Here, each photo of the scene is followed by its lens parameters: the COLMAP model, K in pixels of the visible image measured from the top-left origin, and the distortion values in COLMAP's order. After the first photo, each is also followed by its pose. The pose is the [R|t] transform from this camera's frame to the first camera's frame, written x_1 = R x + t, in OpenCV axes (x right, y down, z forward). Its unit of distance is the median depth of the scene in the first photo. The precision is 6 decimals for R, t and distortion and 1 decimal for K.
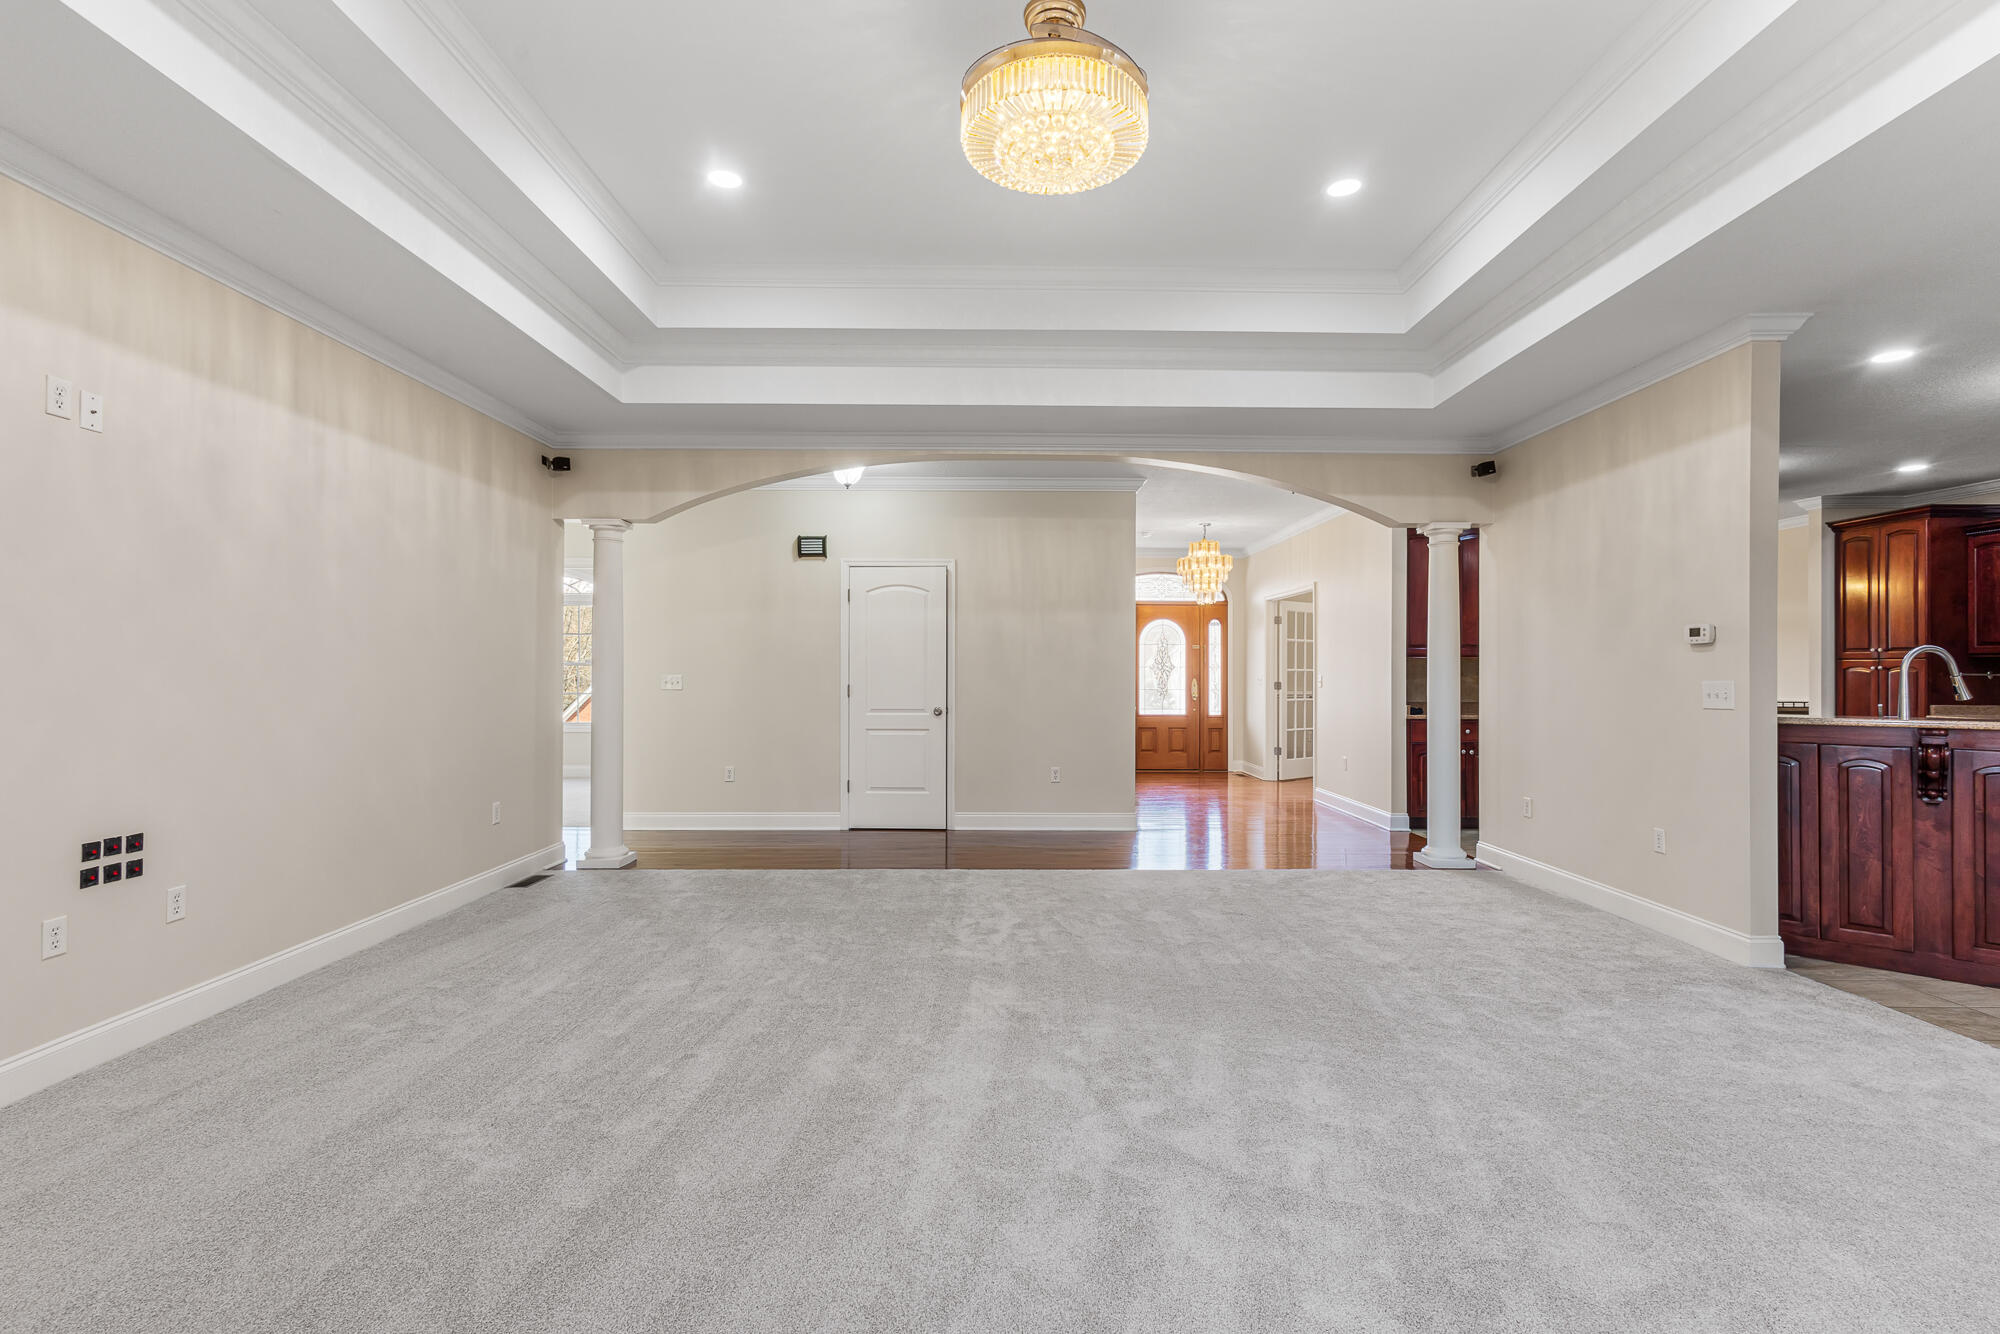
lens RADIAL K [[925.9, 0, 1002.8], [0, 925.9, 671.4], [0, 0, 1]] dist [-0.003298, -0.001109]
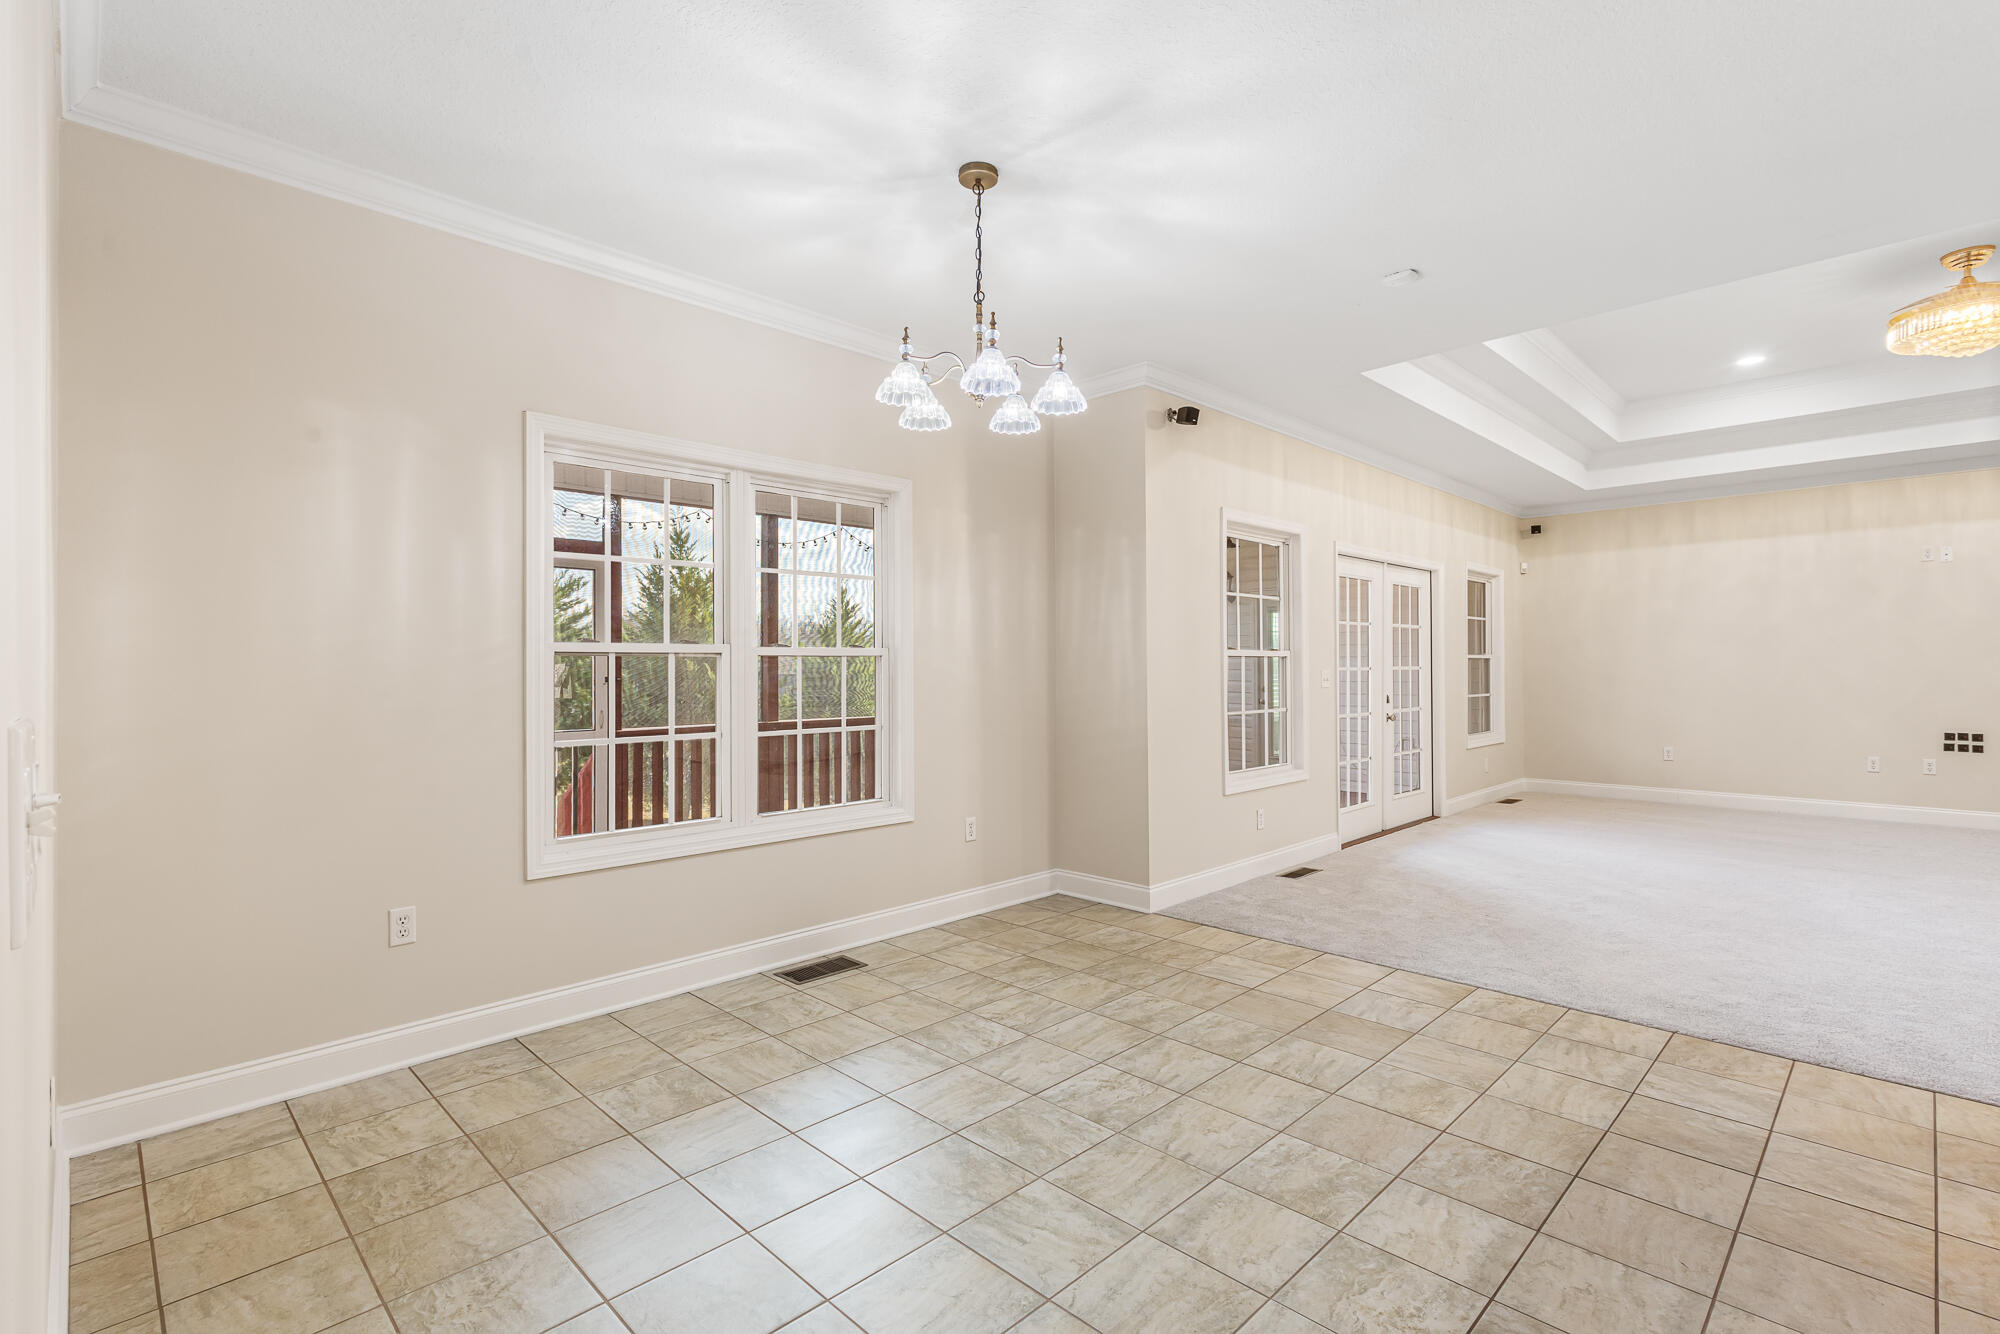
lens RADIAL K [[925.9, 0, 1006.0], [0, 925.9, 666.4], [0, 0, 1]] dist [-0.003298, -0.001109]
pose [[-0.706733, 0.005991, -0.707455, 2.332239], [0.018305, 0.999784, -0.009820, -0.009246], [0.707244, -0.019890, -0.706690, 0.914493]]
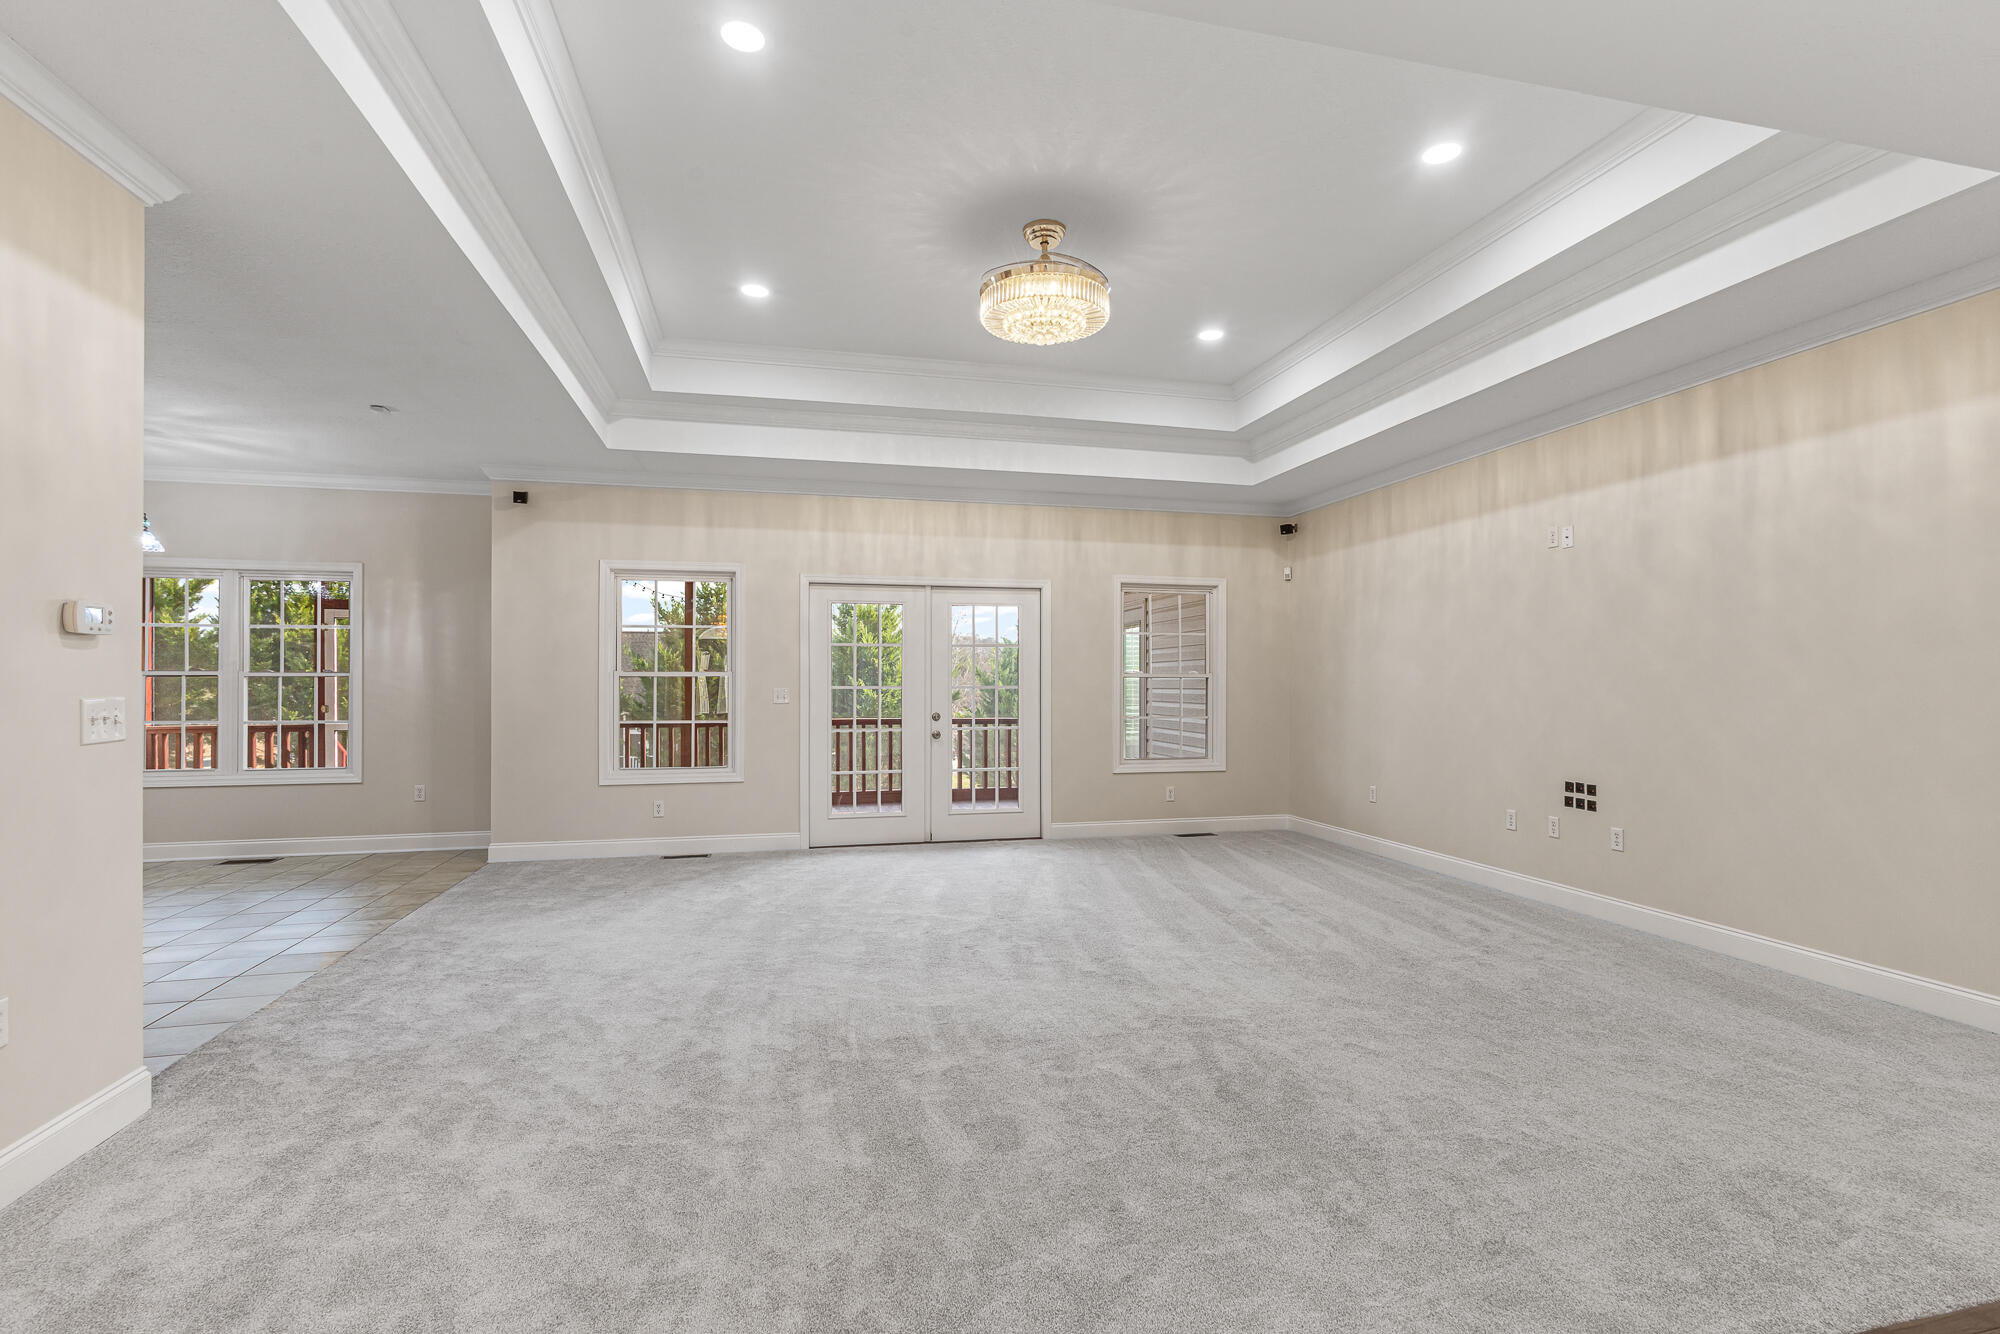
lens RADIAL K [[925.9, 0, 1016.2], [0, 925.9, 670.3], [0, 0, 1]] dist [-0.003298, -0.001109]
pose [[-0.967342, 0.001800, -0.253469, 0.456809], [0.006419, 0.999828, -0.017396, -0.003559], [0.253395, -0.018455, -0.967187, 2.326037]]
